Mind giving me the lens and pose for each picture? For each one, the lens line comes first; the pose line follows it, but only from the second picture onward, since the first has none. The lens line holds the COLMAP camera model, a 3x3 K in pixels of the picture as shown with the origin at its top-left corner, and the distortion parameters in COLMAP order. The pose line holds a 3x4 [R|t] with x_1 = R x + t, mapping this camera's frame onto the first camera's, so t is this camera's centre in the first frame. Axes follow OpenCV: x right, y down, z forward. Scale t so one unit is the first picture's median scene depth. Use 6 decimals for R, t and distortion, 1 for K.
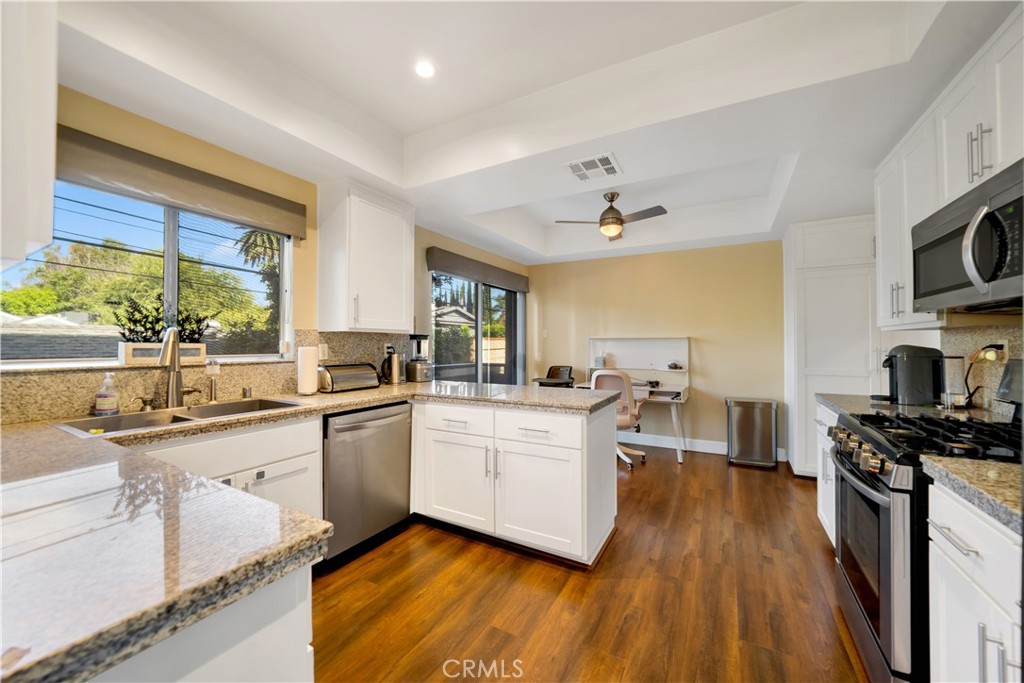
lens RADIAL K [[390.3, 0, 513.0], [0, 390.3, 344.0], [0, 0, 1]] dist [-0.013880, 0.000271]
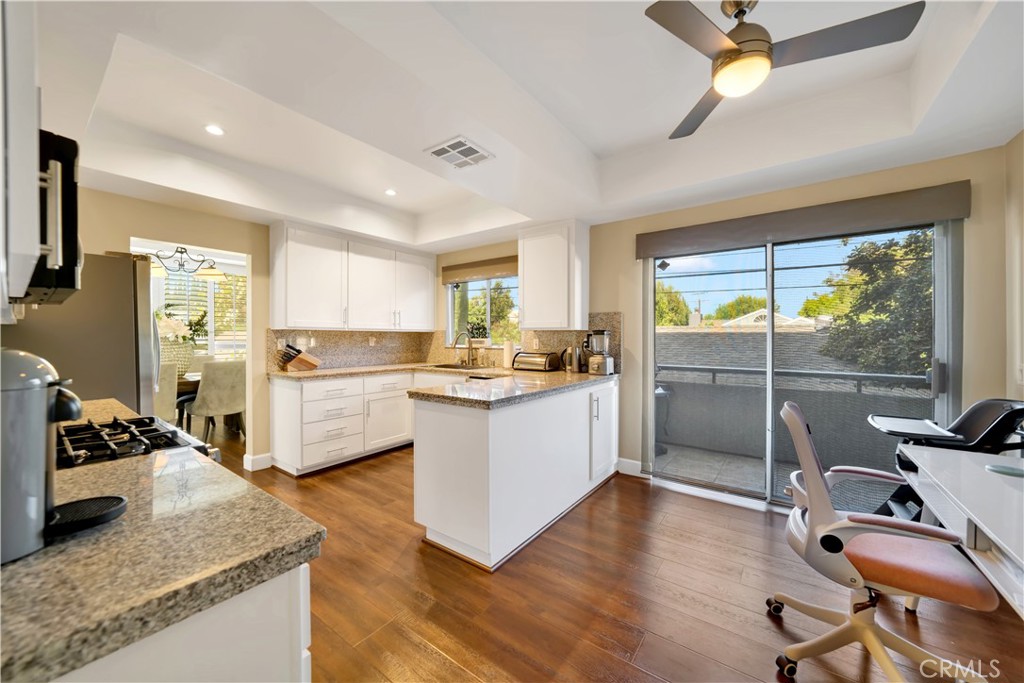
lens RADIAL K [[368.2, 0, 512.0], [0, 368.2, 341.5], [0, 0, 1]] dist [-0.028012, 0.000024]
pose [[-0.130127, 0.007716, -0.991467, 0.816085], [-0.001432, 0.999967, 0.007970, -0.000470], [0.991496, 0.002457, -0.130111, 0.939585]]
